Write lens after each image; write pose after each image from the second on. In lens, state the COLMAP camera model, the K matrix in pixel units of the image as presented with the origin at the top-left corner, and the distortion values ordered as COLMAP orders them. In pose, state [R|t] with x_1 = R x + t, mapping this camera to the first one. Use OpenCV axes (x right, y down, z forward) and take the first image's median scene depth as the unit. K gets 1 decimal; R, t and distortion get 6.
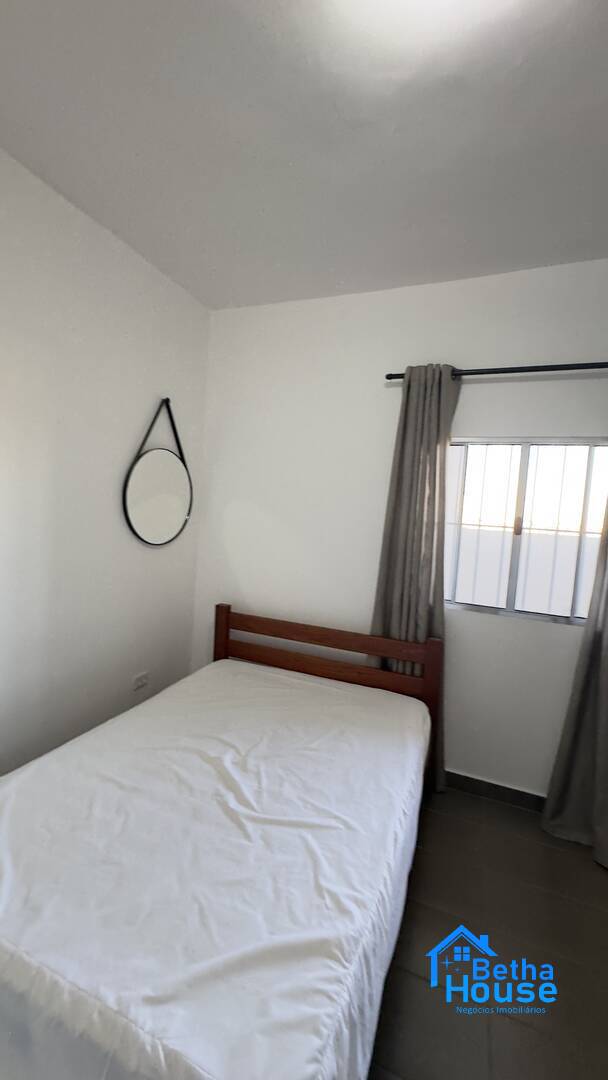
lens RADIAL K [[431.8, 0, 304.1], [0, 431.8, 542.2], [0, 0, 1]] dist [-0.003389, 0.000337]
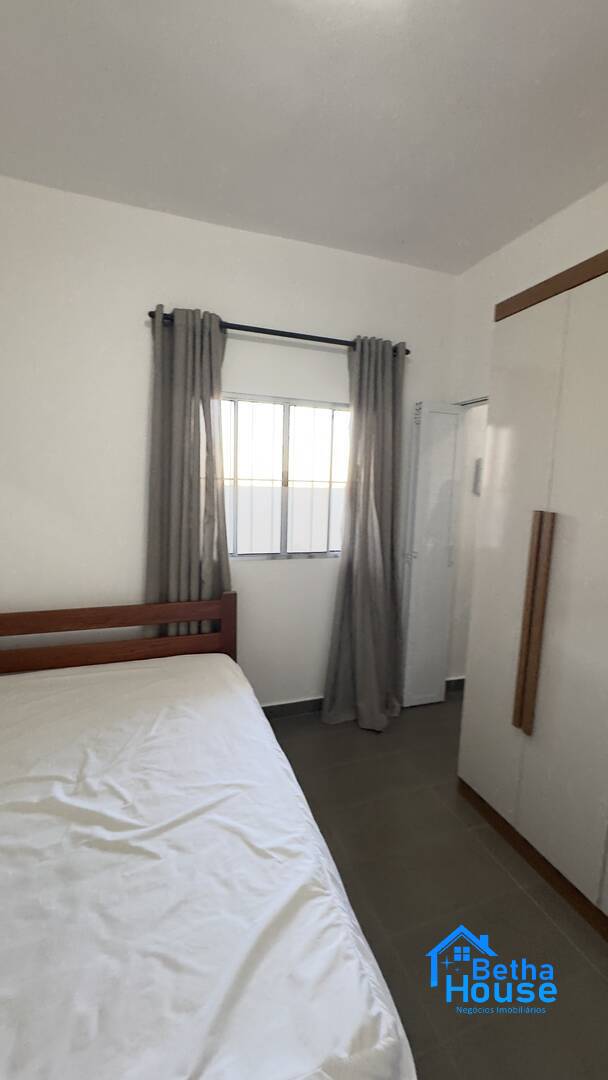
lens RADIAL K [[431.8, 0, 309.9], [0, 431.8, 542.1], [0, 0, 1]] dist [-0.003389, 0.000337]
pose [[0.745915, -0.128196, 0.653588, -0.272453], [0.068817, 0.990884, 0.115815, 0.001185], [-0.662476, -0.041411, 0.747937, 0.143421]]
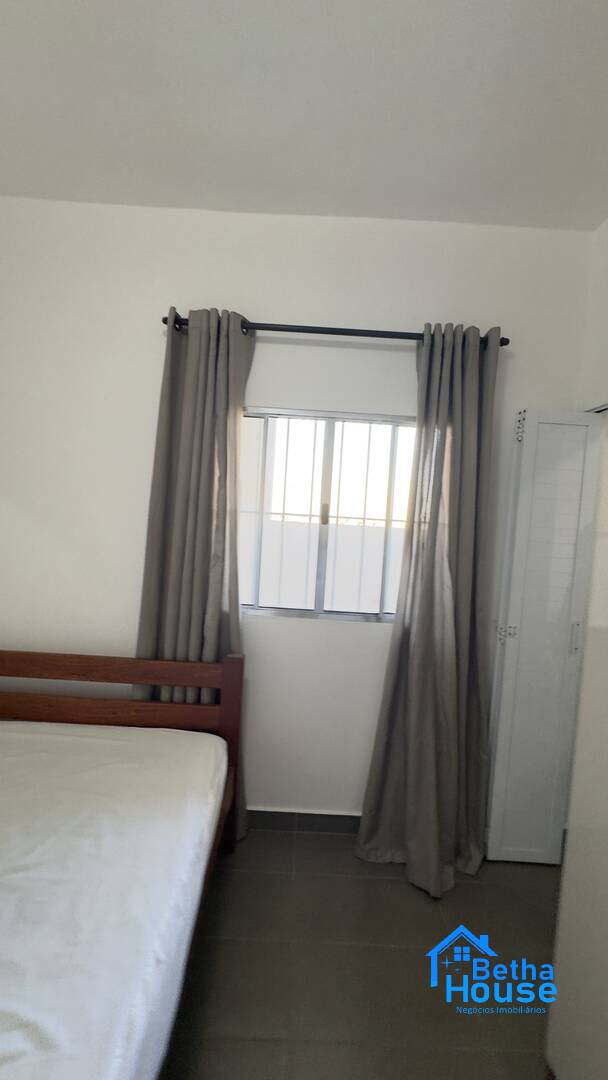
lens RADIAL K [[431.8, 0, 314.3], [0, 431.8, 542.3], [0, 0, 1]] dist [-0.003389, 0.000337]
pose [[0.923257, -0.026722, 0.383252, 0.184379], [0.024956, 0.999643, 0.009579, 0.013757], [-0.383371, 0.000720, 0.923594, 0.267243]]
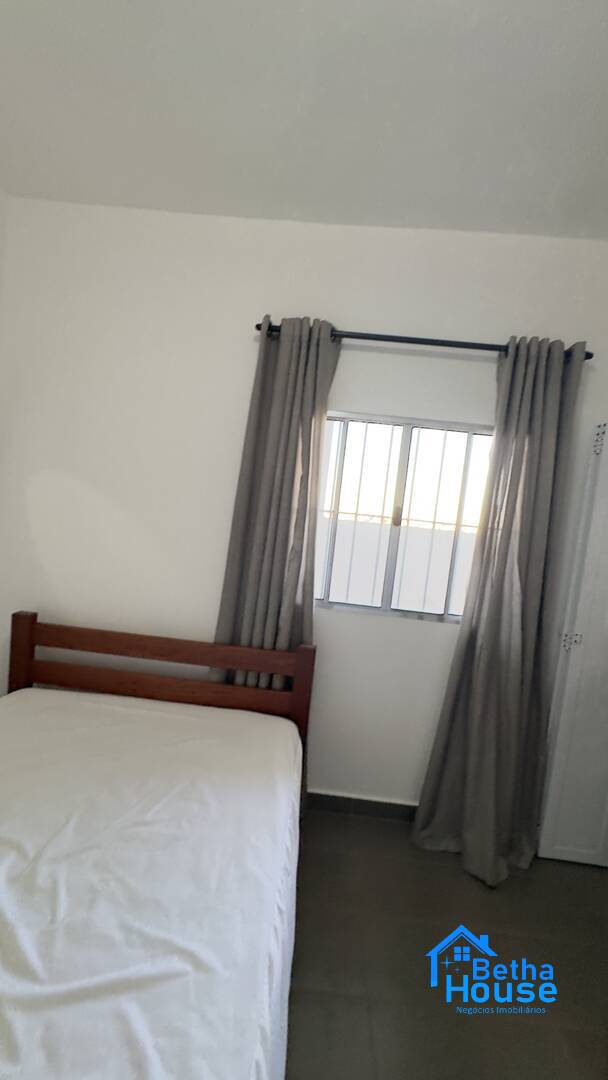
lens RADIAL K [[431.8, 0, 308.5], [0, 431.8, 544.8], [0, 0, 1]] dist [-0.003389, 0.000337]
pose [[0.942115, 0.012720, 0.335050, 0.025213], [-0.022736, 0.999404, 0.025989, 0.003903], [-0.334519, -0.032103, 0.941842, 0.269618]]
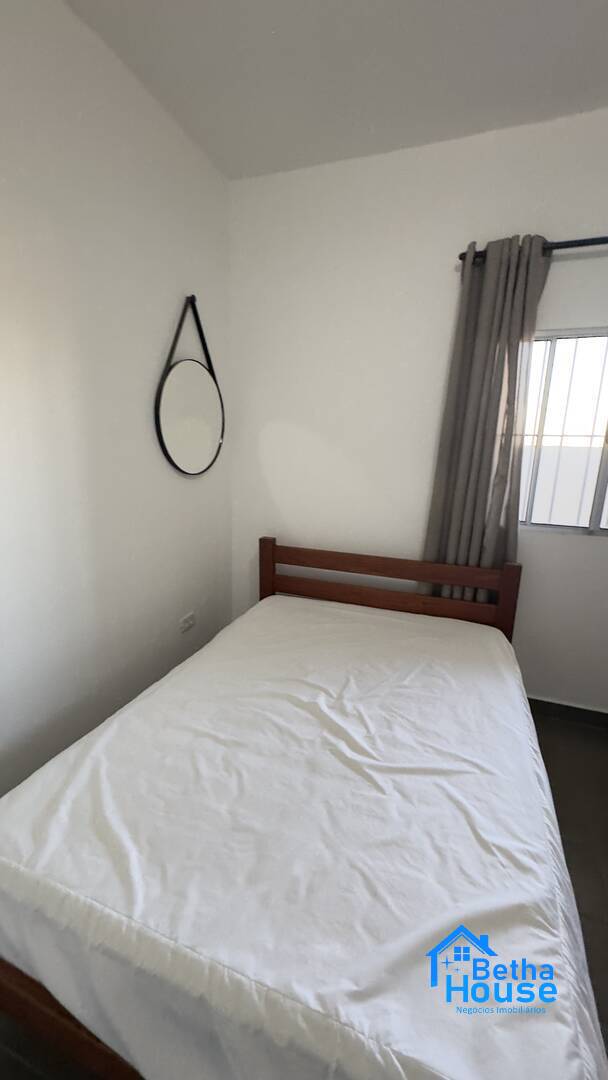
lens RADIAL K [[431.8, 0, 303.0], [0, 431.8, 543.3], [0, 0, 1]] dist [-0.003389, 0.000337]
pose [[0.998659, -0.048596, 0.017877, -0.205442], [0.045133, 0.986171, 0.159466, 0.020552], [-0.025379, -0.158445, 0.987042, 0.144565]]
